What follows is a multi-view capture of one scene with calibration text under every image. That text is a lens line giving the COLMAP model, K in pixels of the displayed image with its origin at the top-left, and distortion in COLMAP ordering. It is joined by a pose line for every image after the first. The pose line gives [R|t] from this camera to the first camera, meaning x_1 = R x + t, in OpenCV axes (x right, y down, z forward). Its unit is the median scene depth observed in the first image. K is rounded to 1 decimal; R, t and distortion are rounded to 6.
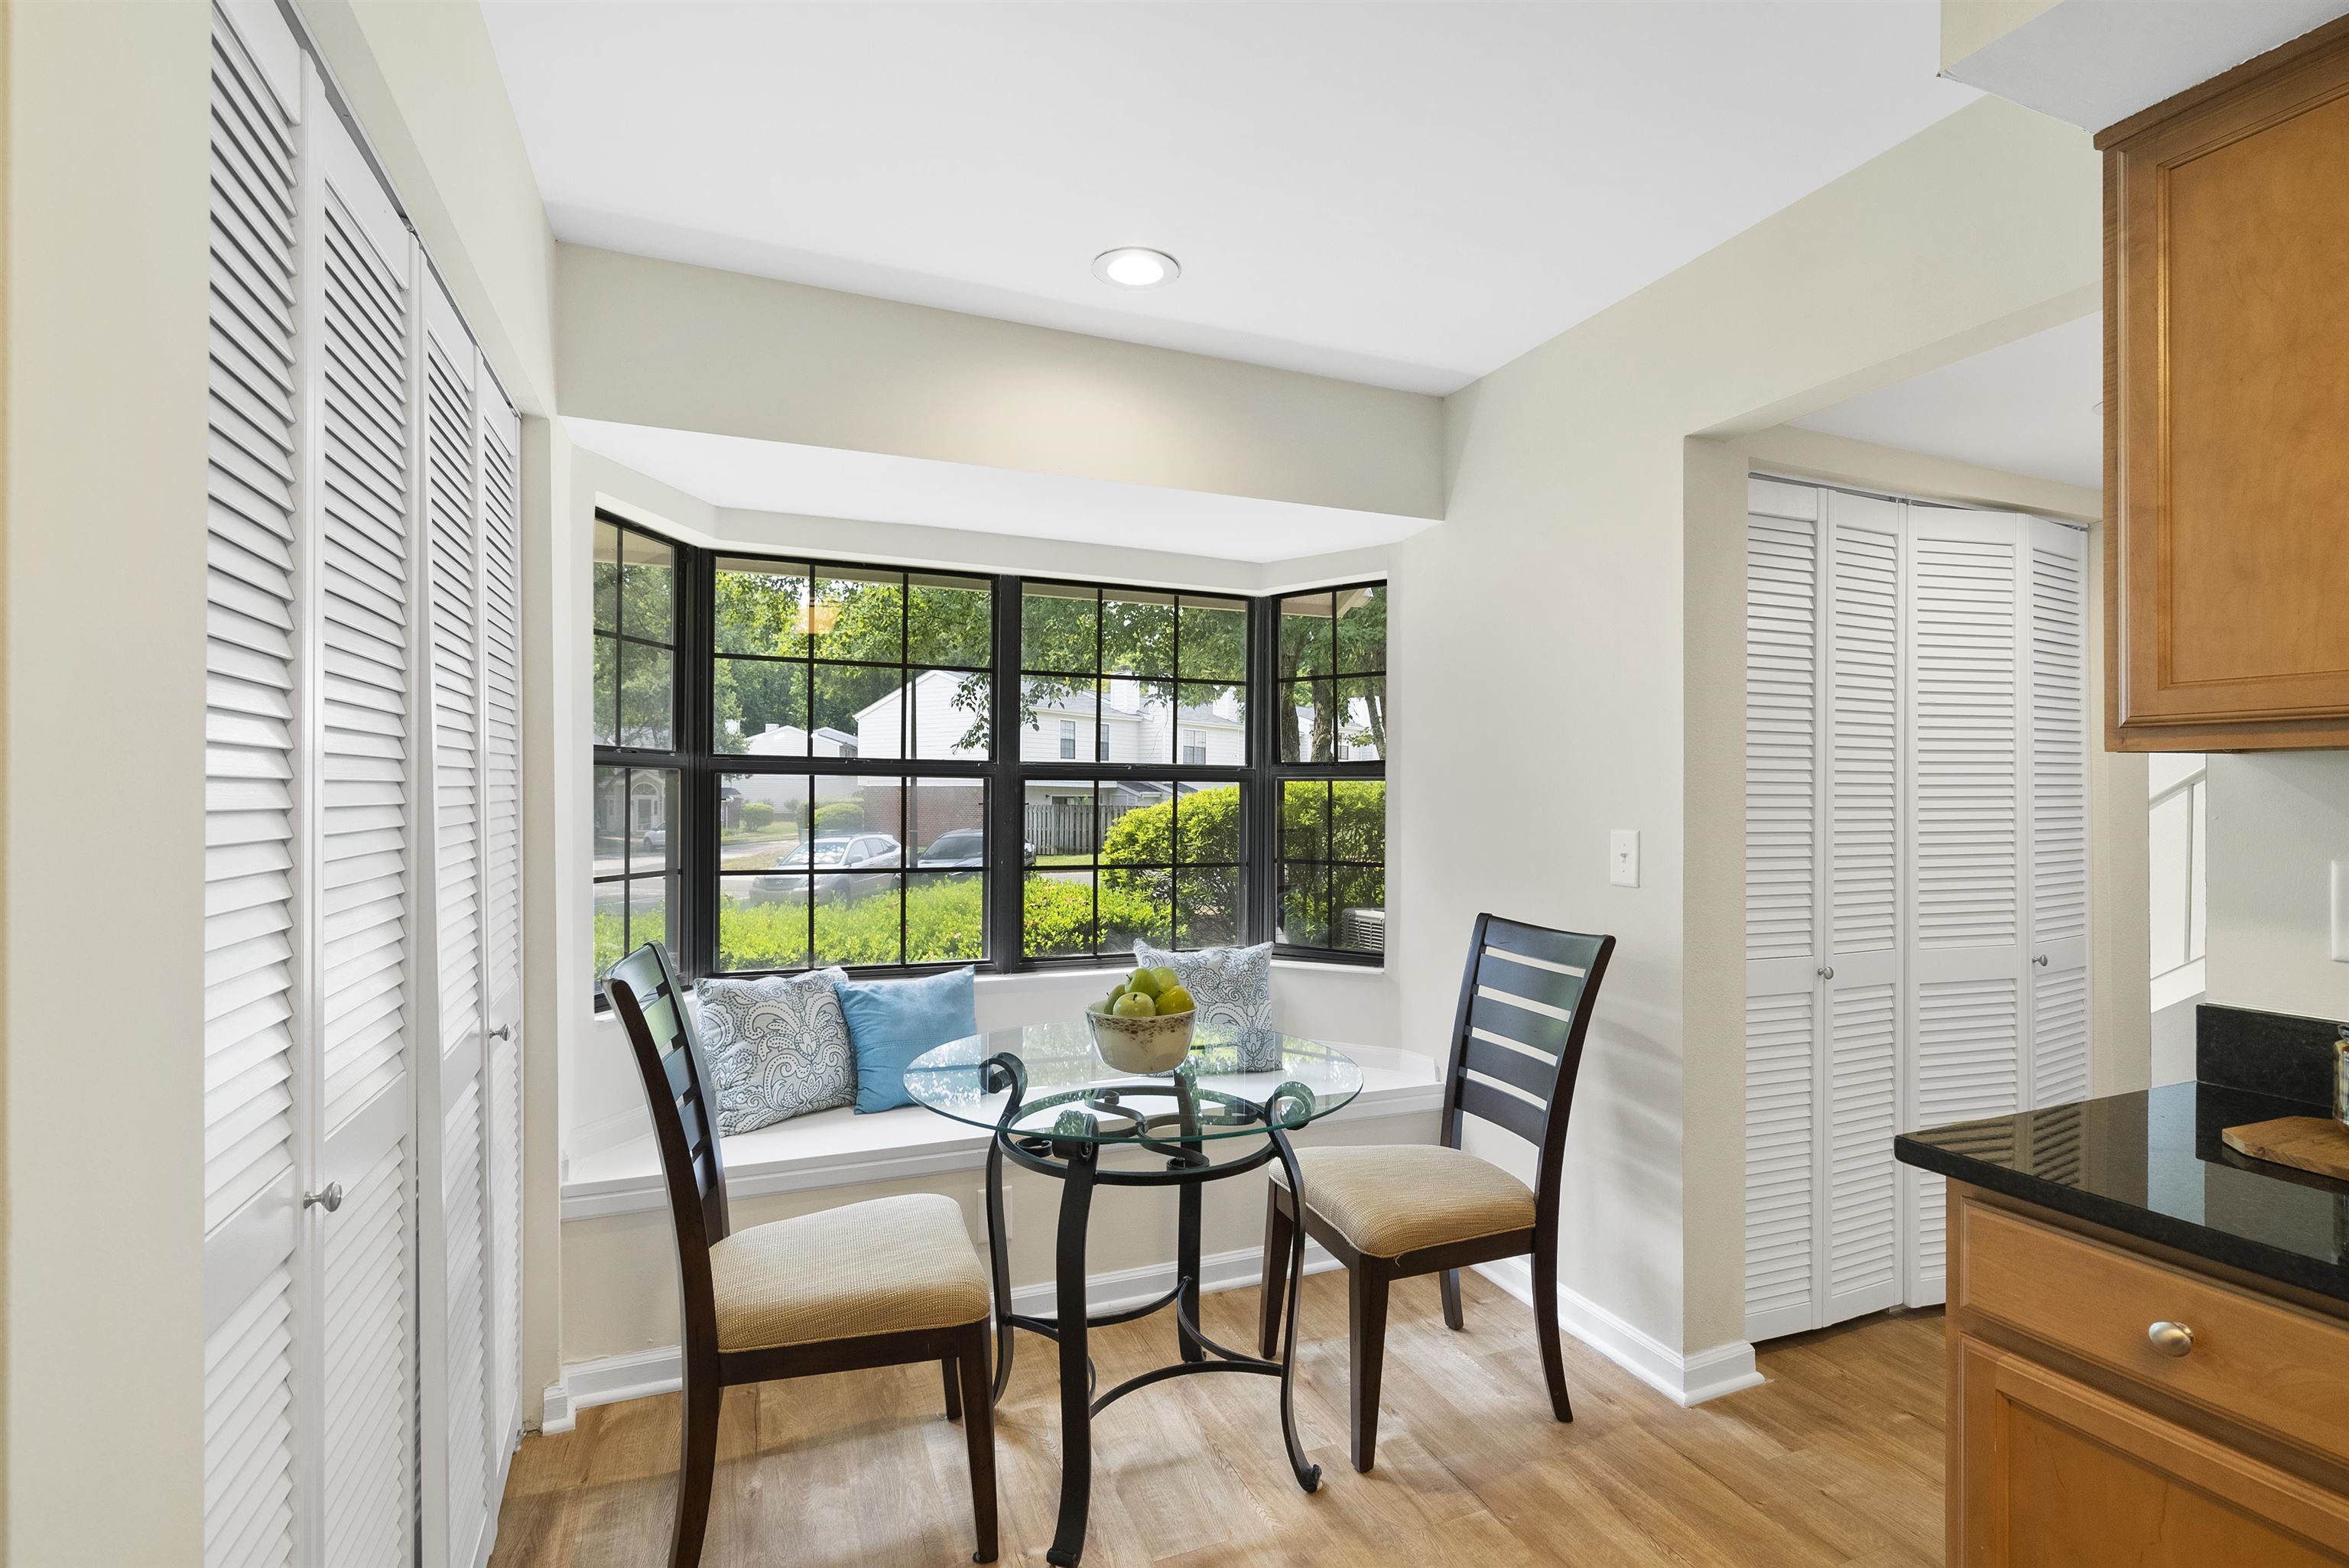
lens RADIAL K [[1069.6, 0, 1172.2], [0, 1069.6, 794.2], [0, 0, 1]] dist [-0.005137, 0.000068]
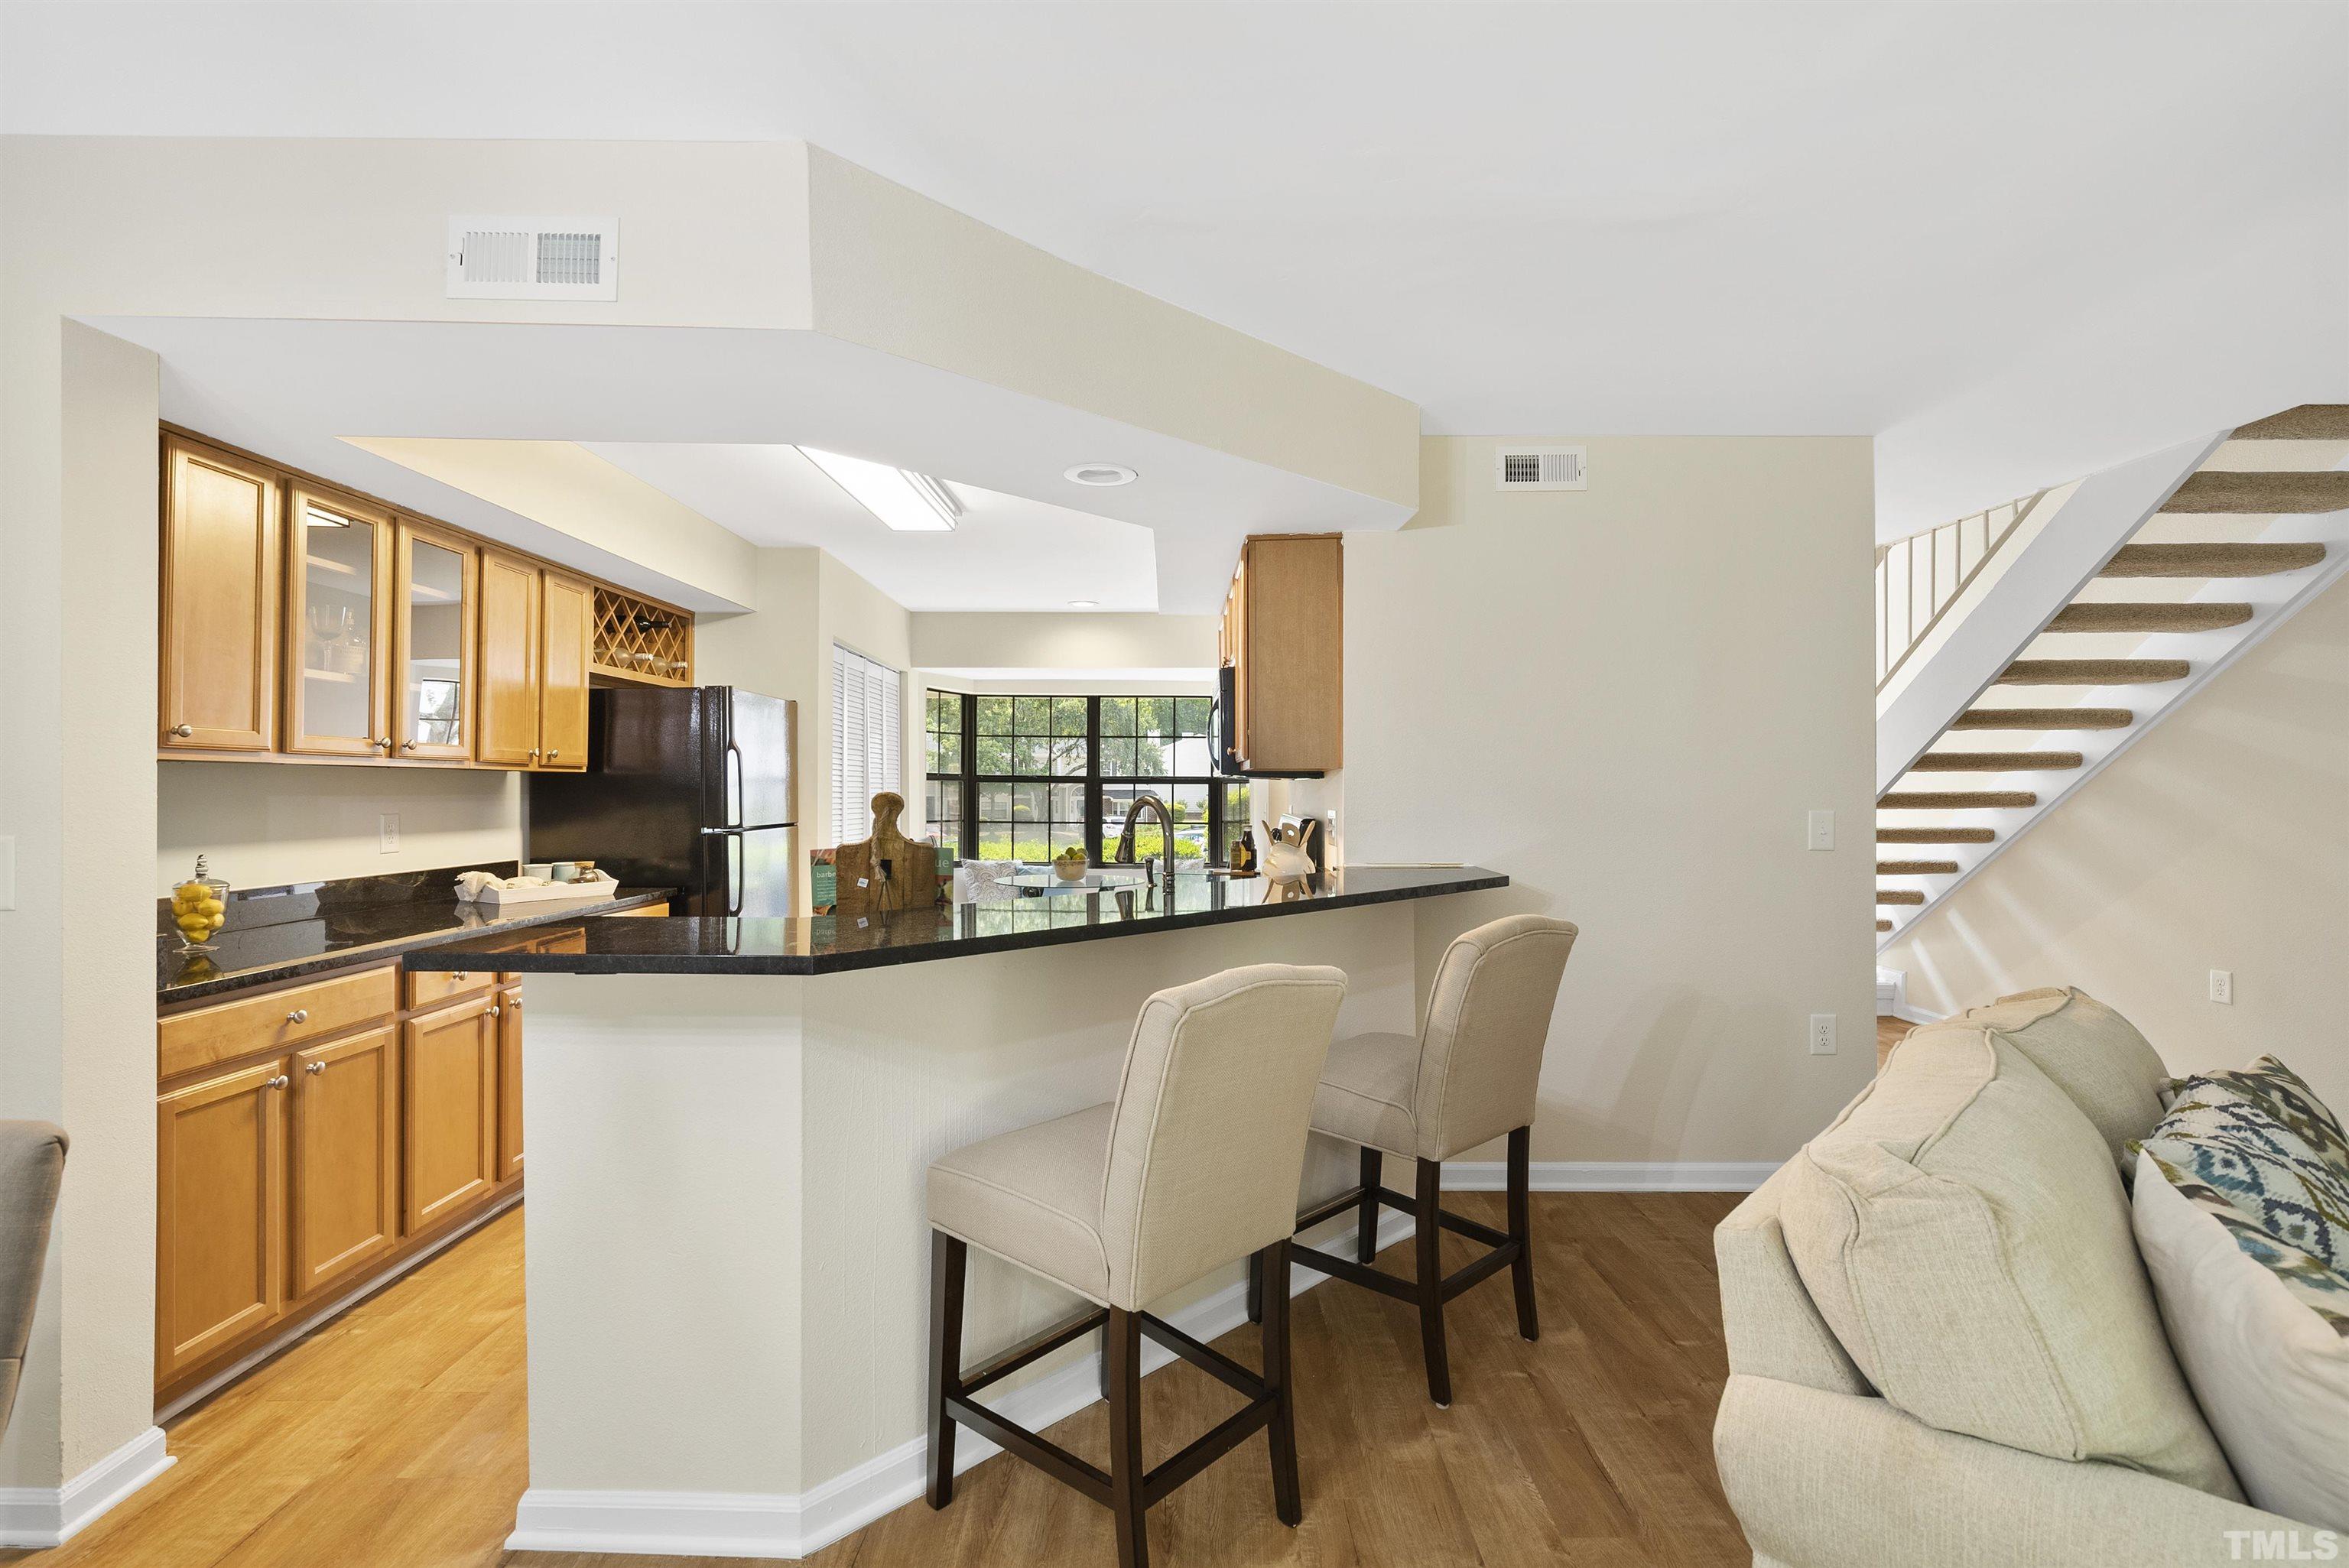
lens RADIAL K [[1064.3, 0, 1170.9], [0, 1064.3, 783.9], [0, 0, 1]] dist [-0.002543, 0.000270]
pose [[0.925423, -0.006087, -0.378886, 1.032886], [0.001882, 0.999932, -0.011466, 0.014299], [0.378930, 0.009897, 0.925372, -1.257495]]
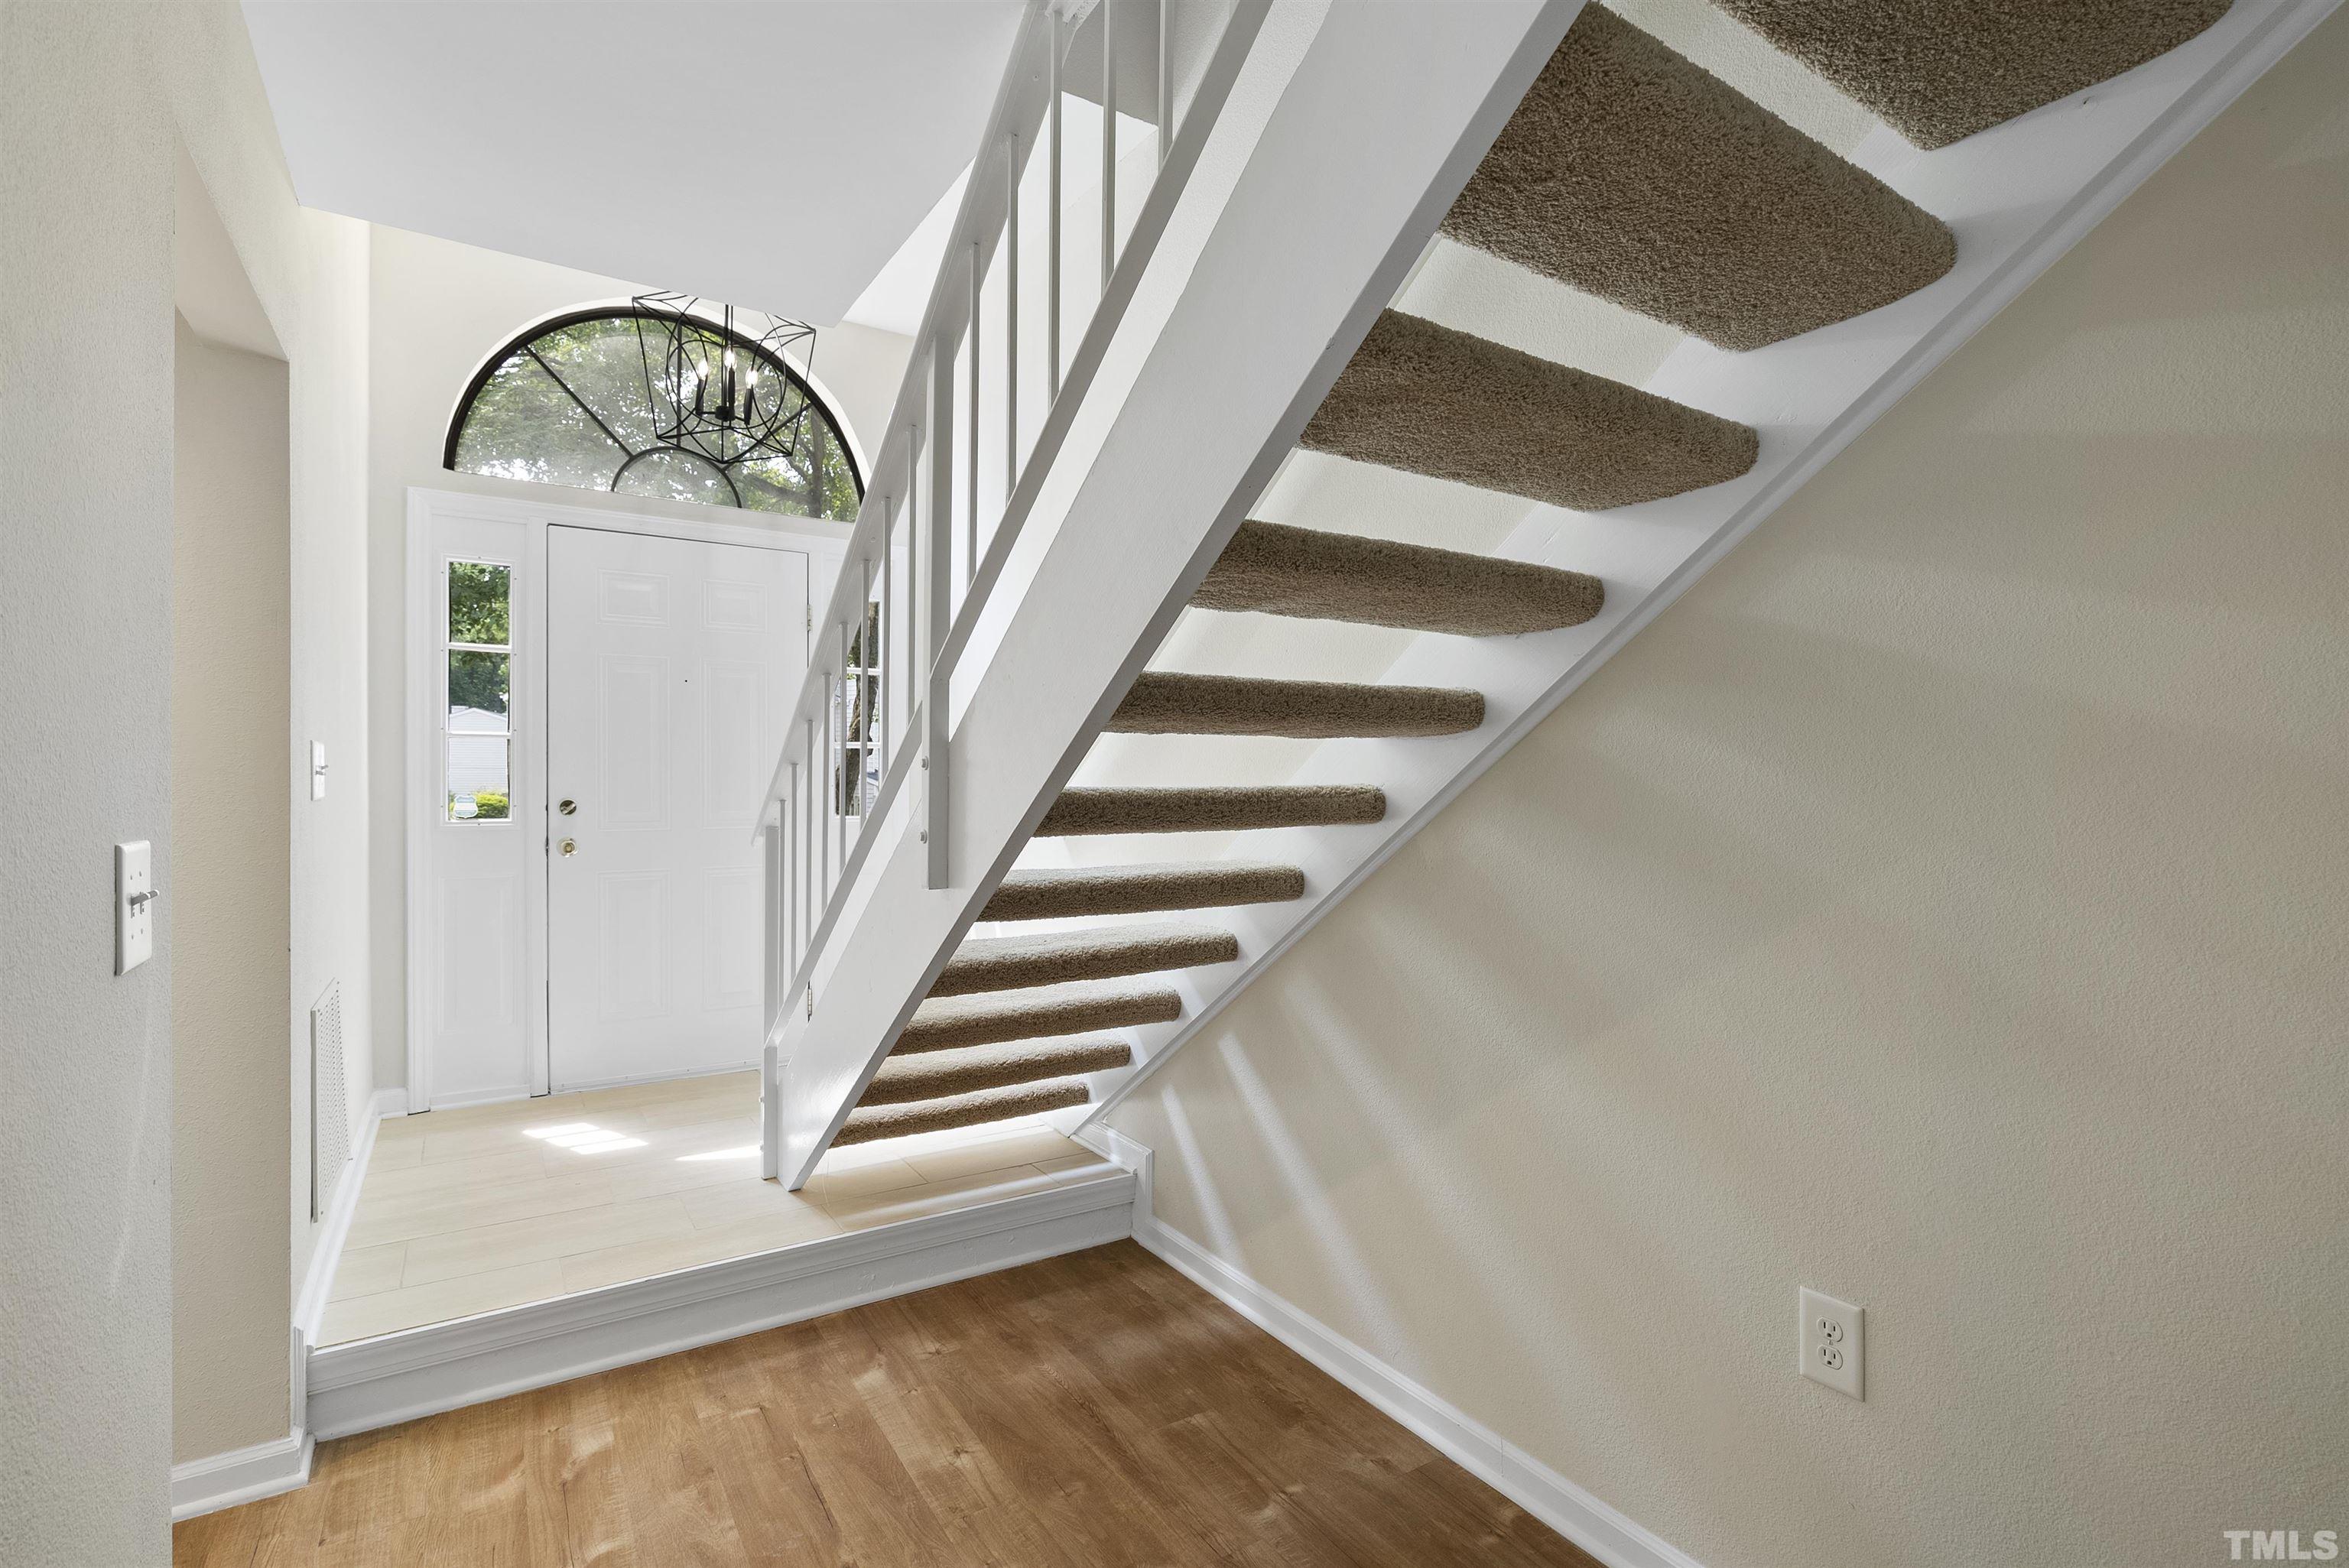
lens RADIAL K [[1078.6, 0, 1173.5], [0, 1078.6, 775.2], [0, 0, 1]] dist [0.001145, 0.000703]
pose [[0.983230, -0.002550, 0.182354, 1.418899], [0.004161, 0.999956, -0.008452, 0.006693], [-0.182325, 0.009069, 0.983197, 0.242554]]
